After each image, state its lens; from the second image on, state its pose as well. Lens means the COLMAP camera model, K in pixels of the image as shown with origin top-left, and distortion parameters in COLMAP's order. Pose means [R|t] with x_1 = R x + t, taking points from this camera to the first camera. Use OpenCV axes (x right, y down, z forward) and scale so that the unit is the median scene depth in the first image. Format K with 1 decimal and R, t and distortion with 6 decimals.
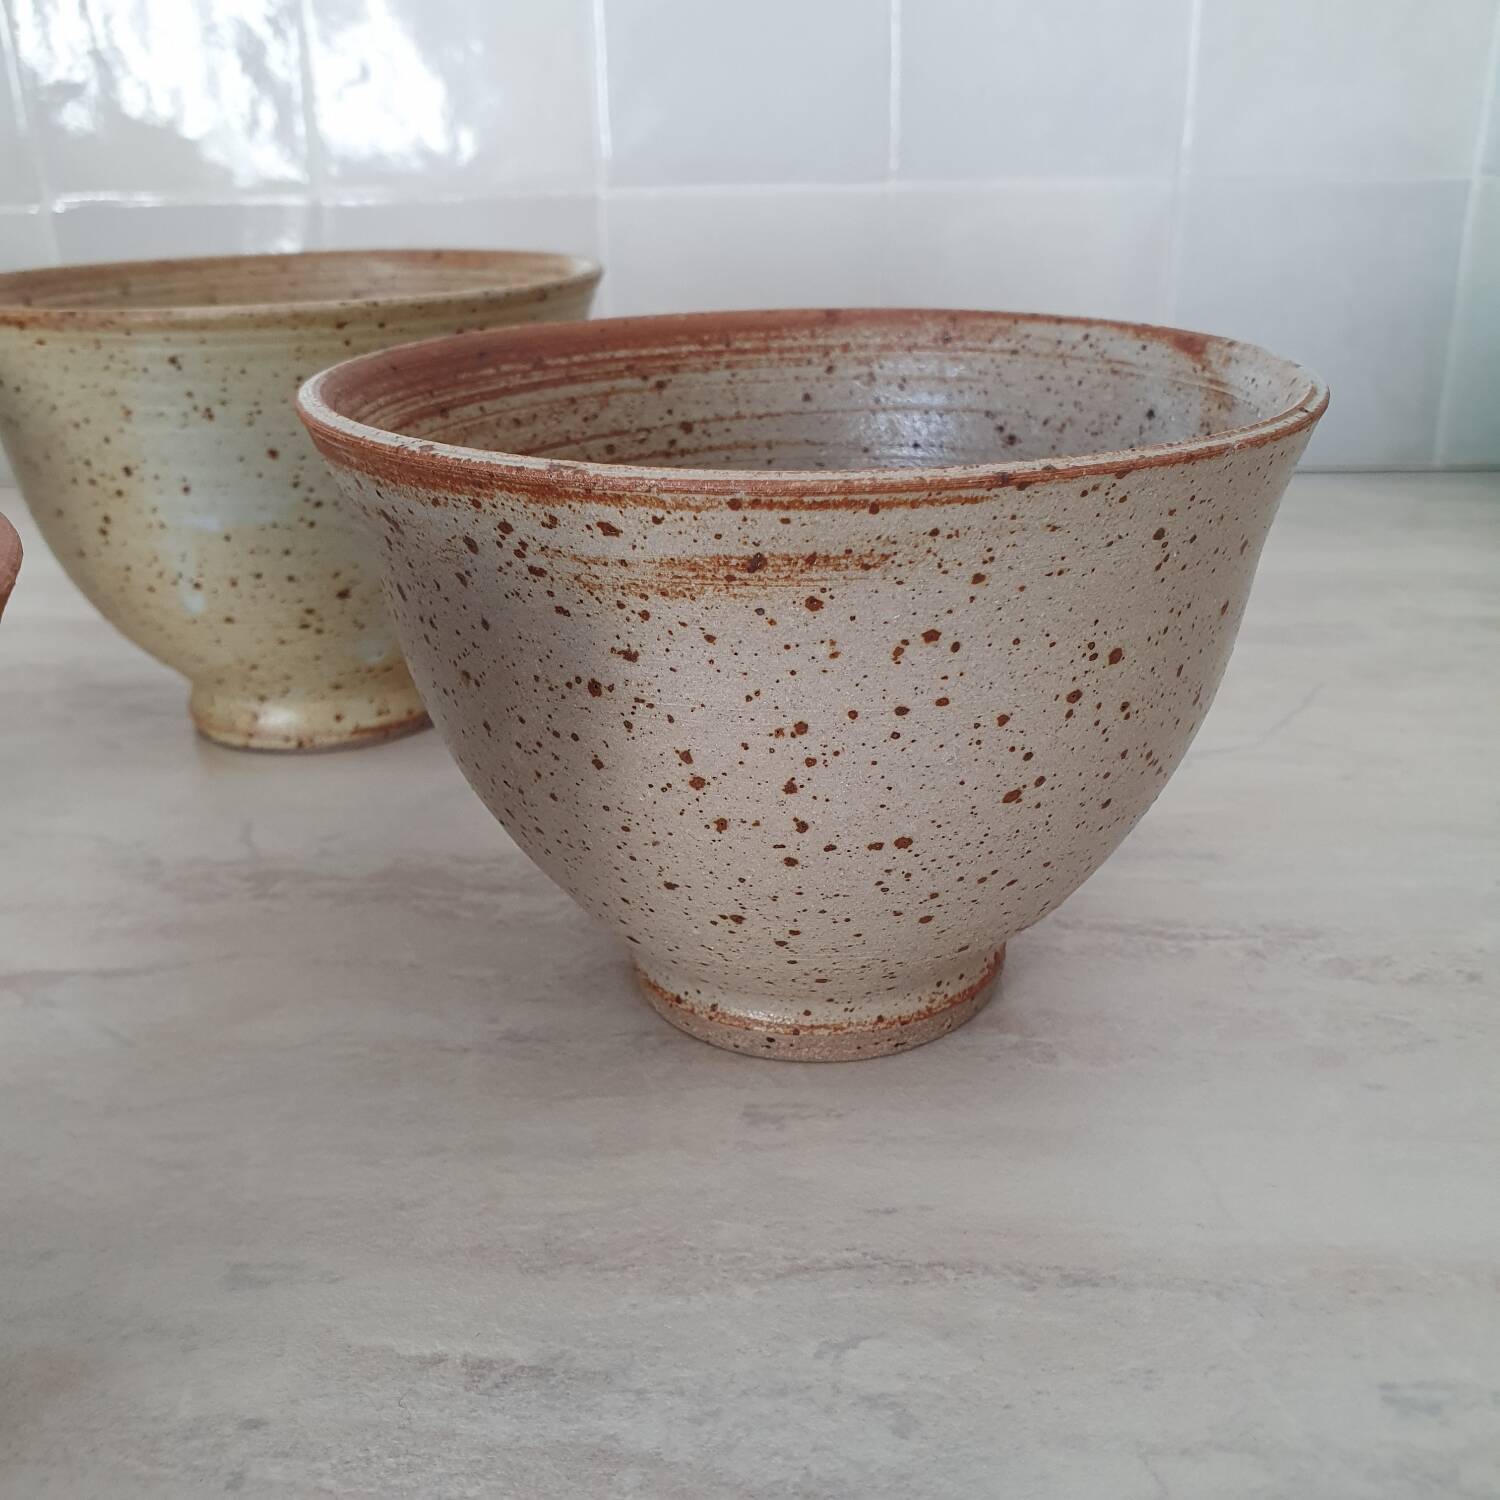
lens RADIAL K [[1646.2, 0, 765.0], [0, 1646.2, 754.6], [0, 0, 1]] dist [0.190004, -0.638977]
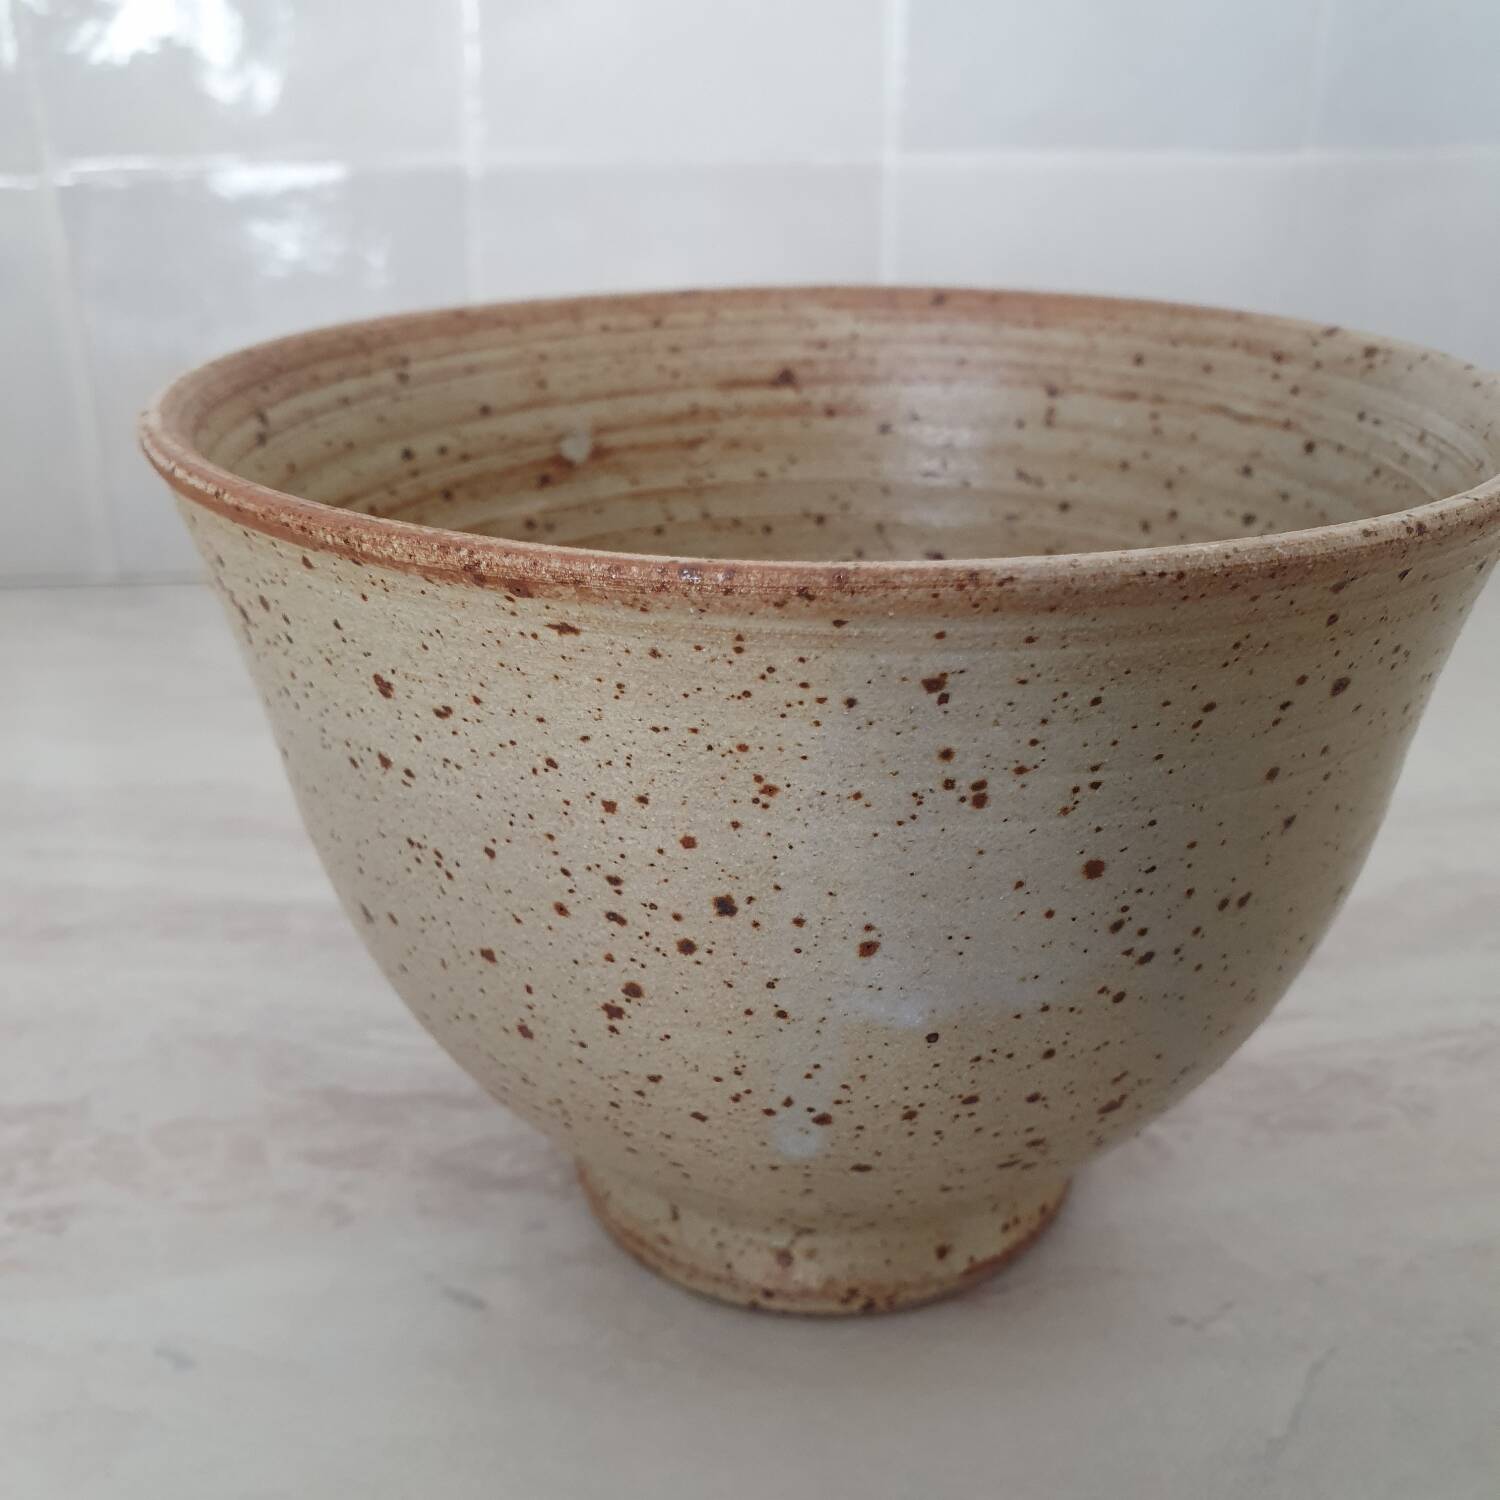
lens RADIAL K [[1669.0, 0, 751.4], [0, 1669.0, 786.7], [0, 0, 1]] dist [0.054388, -0.394848]
pose [[0.995674, -0.026549, 0.089041, -0.542740], [0.021819, 0.998320, 0.053681, -0.293162], [-0.090316, -0.051506, 0.994580, 0.771374]]
